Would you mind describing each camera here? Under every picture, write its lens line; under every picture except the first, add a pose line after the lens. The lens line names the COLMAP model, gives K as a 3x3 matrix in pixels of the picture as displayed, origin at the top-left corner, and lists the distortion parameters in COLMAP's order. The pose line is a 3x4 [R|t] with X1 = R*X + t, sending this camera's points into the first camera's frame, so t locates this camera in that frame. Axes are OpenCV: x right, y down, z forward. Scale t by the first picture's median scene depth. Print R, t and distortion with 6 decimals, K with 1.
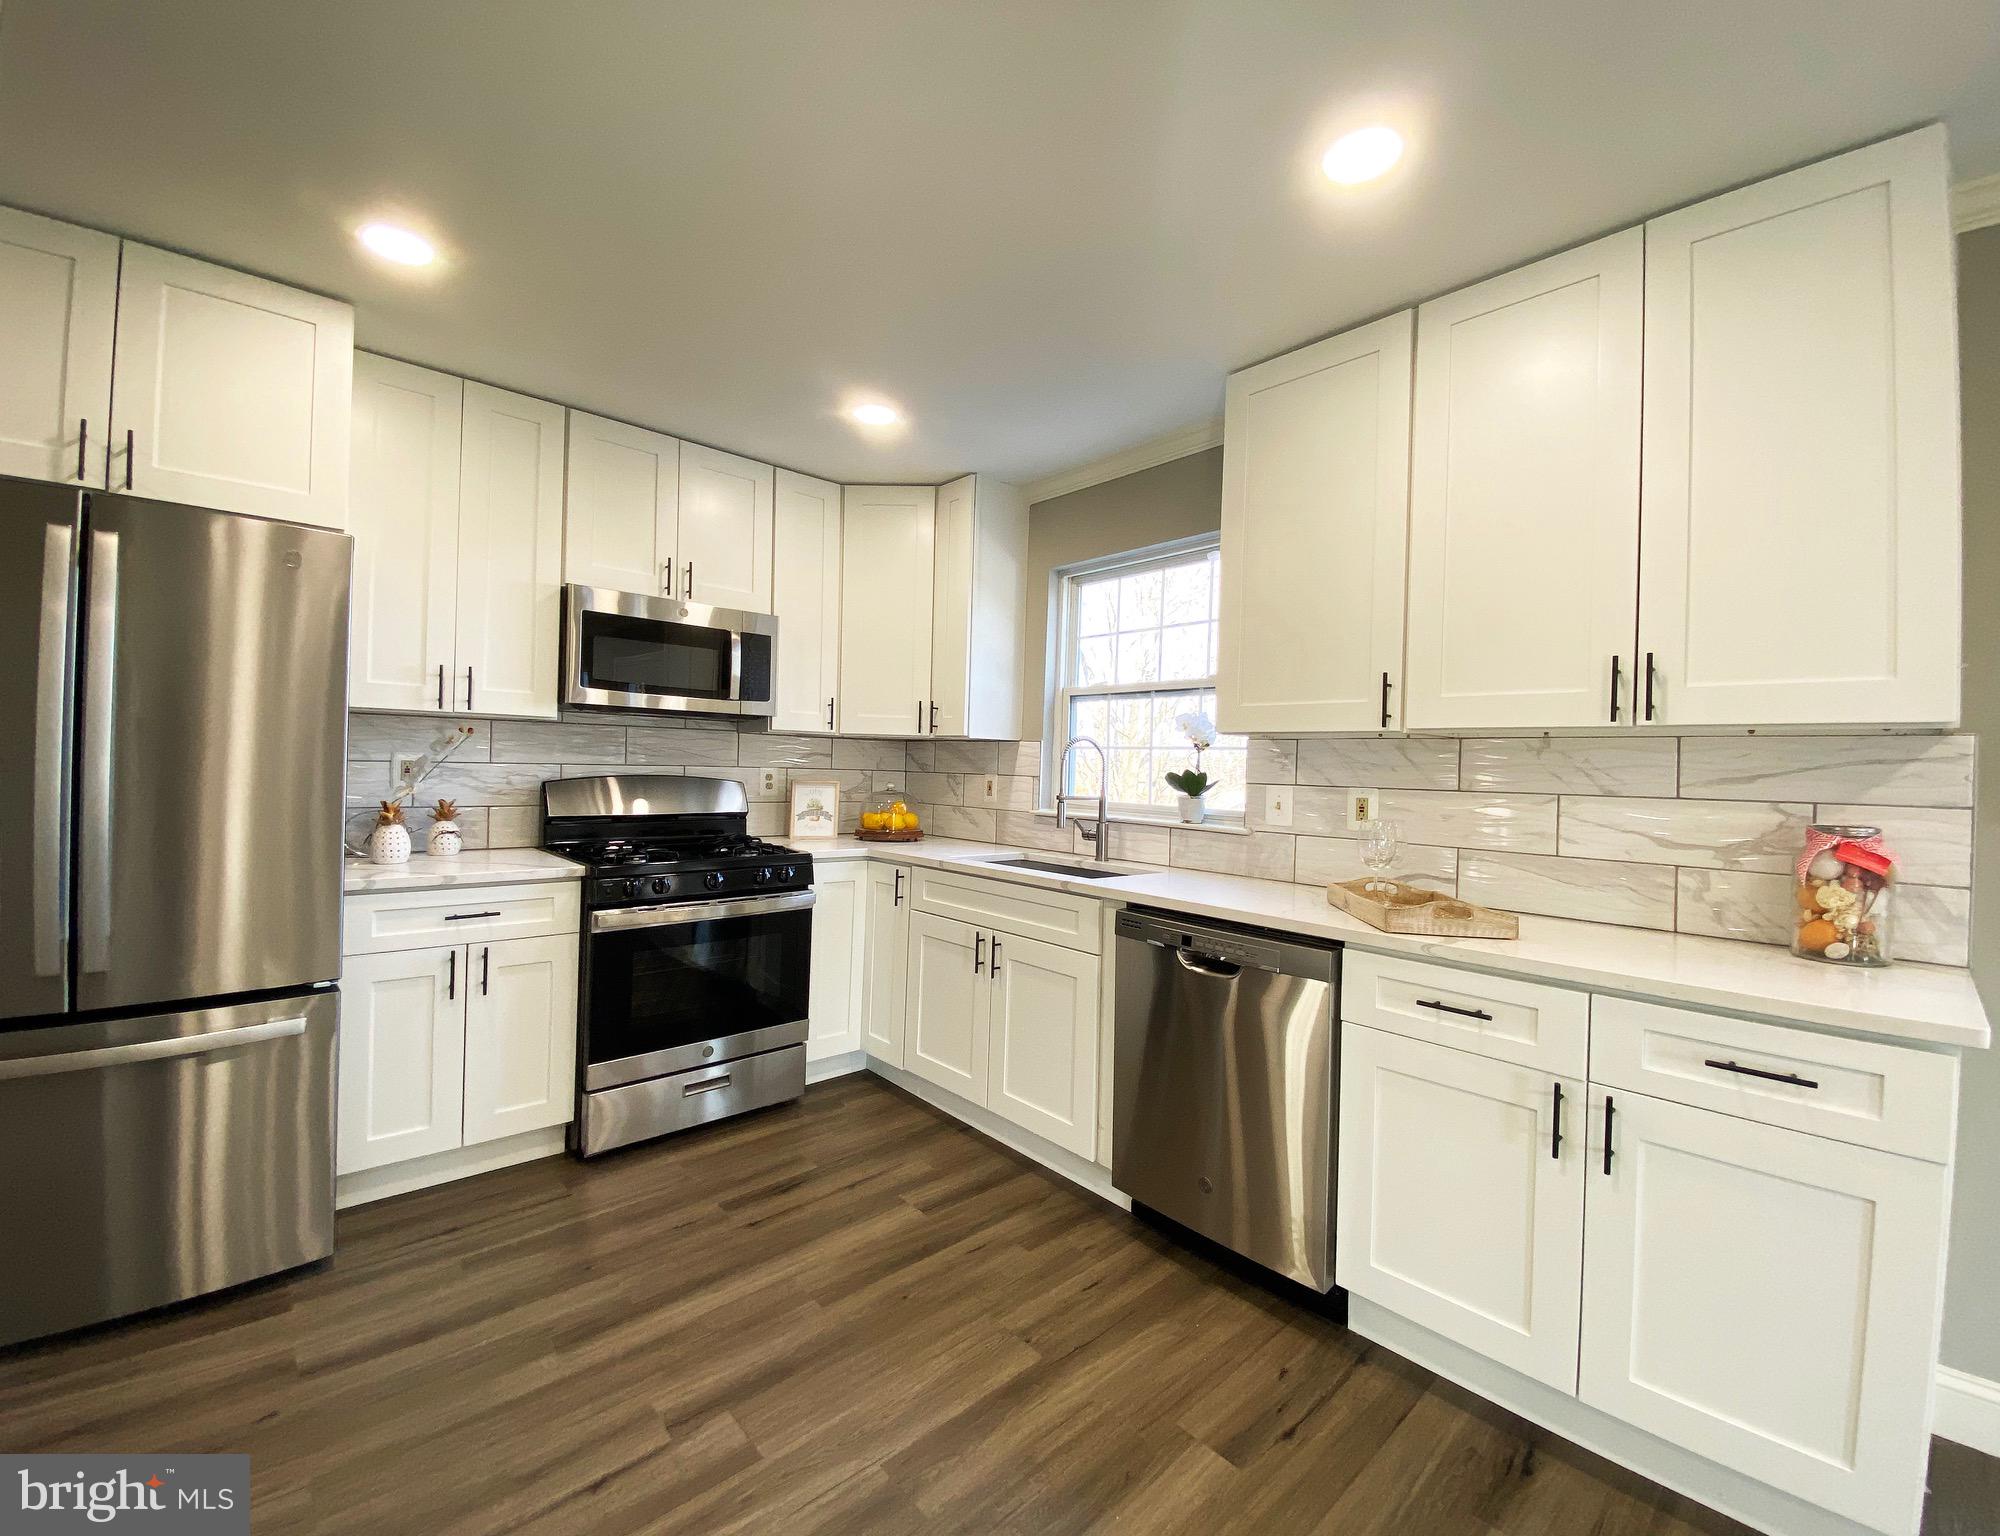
lens RADIAL K [[834.2, 0, 979.6], [0, 834.2, 761.4], [0, 0, 1]] dist [0.029313, -0.024233]
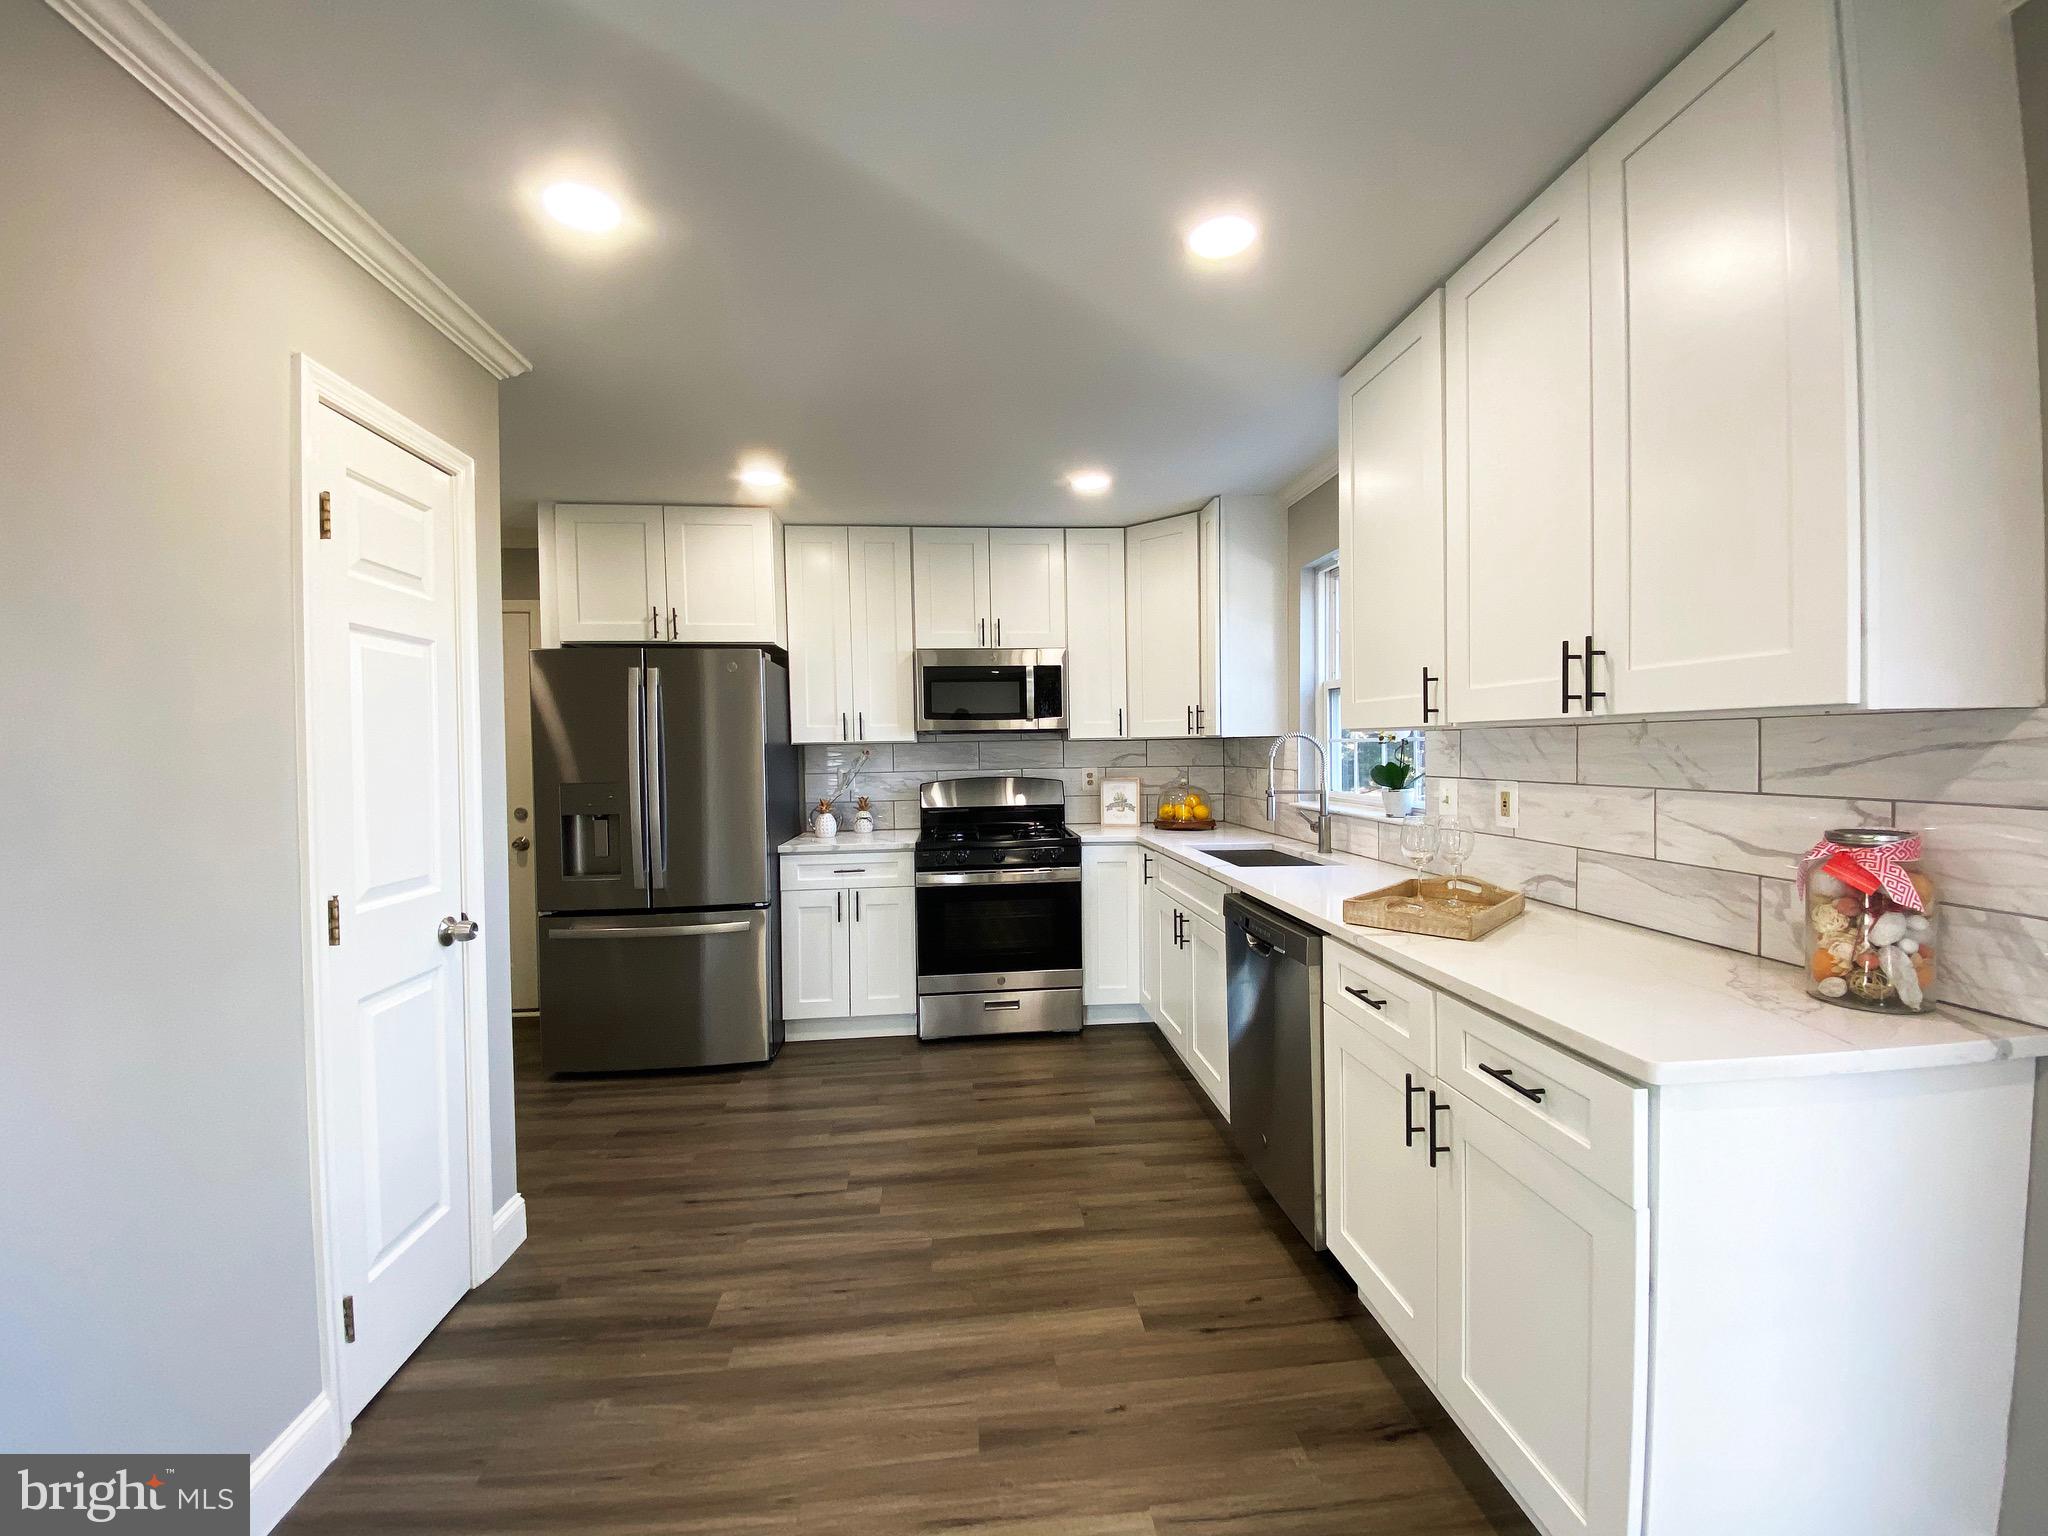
lens RADIAL K [[826.7, 0, 1021.4], [0, 826.7, 762.8], [0, 0, 1]] dist [0.035180, -0.031092]
pose [[0.807038, -0.030177, -0.589728, 0.572976], [0.041428, 0.999126, 0.005569, -0.016001], [0.589045, -0.028926, 0.807583, -0.060634]]
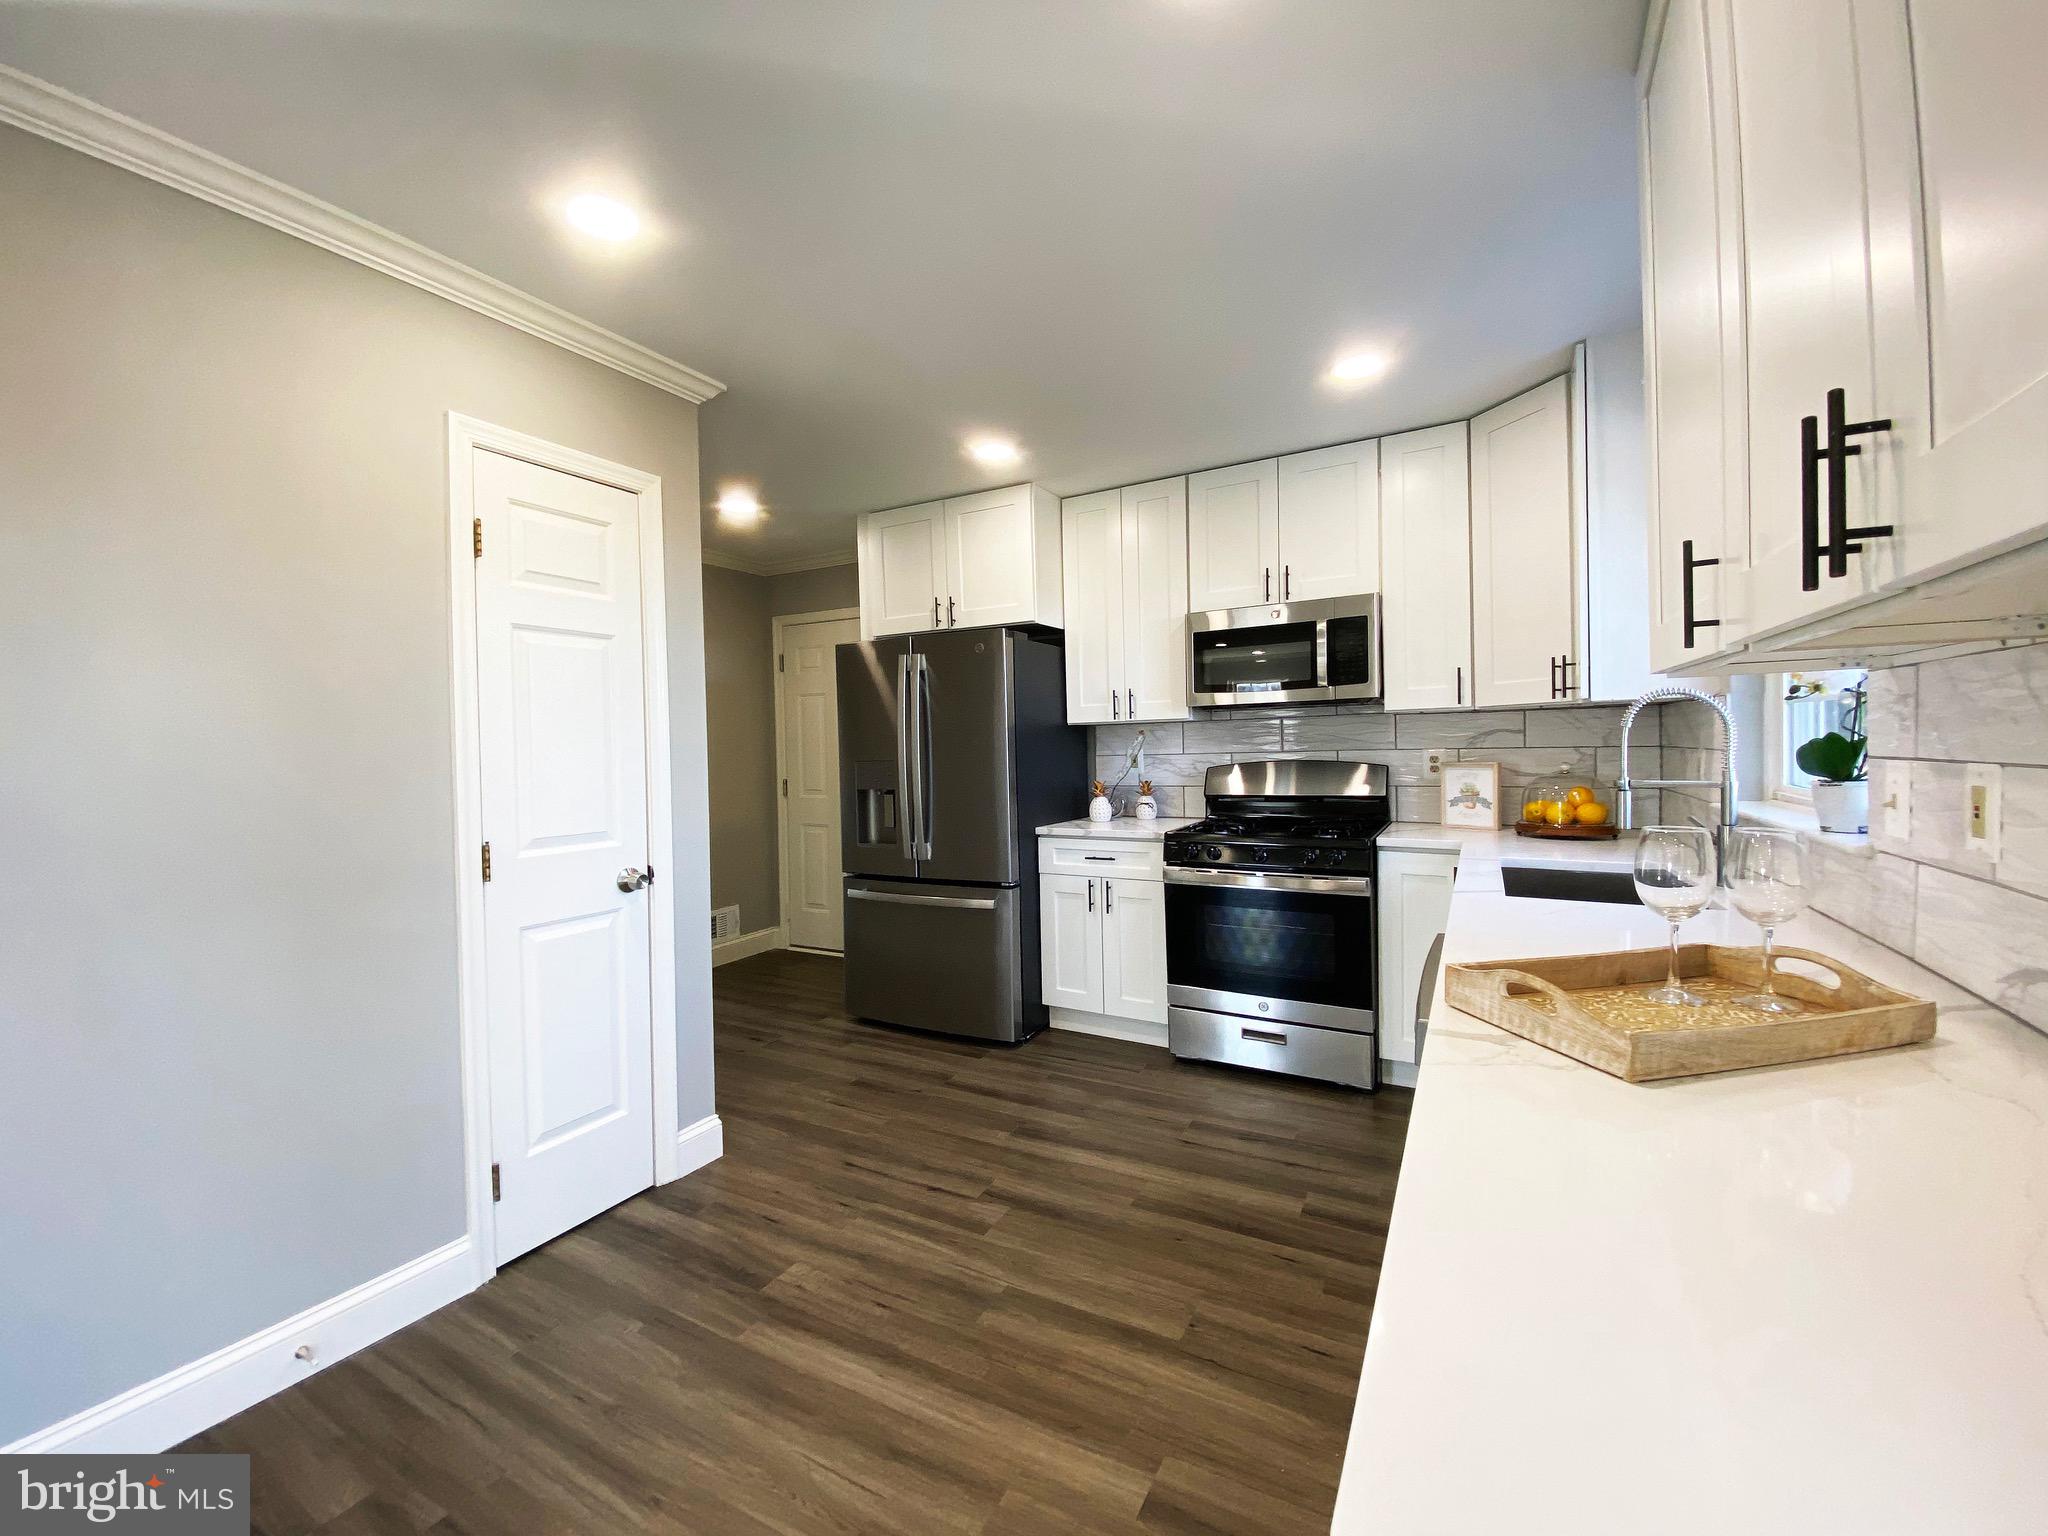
lens RADIAL K [[826.7, 0, 1021.4], [0, 826.7, 762.8], [0, 0, 1]] dist [0.035180, -0.031092]
pose [[0.335171, -0.015642, -0.942028, 0.700972], [0.035793, 0.999352, -0.003859, 0.014359], [0.941477, -0.032425, 0.335513, 0.375728]]
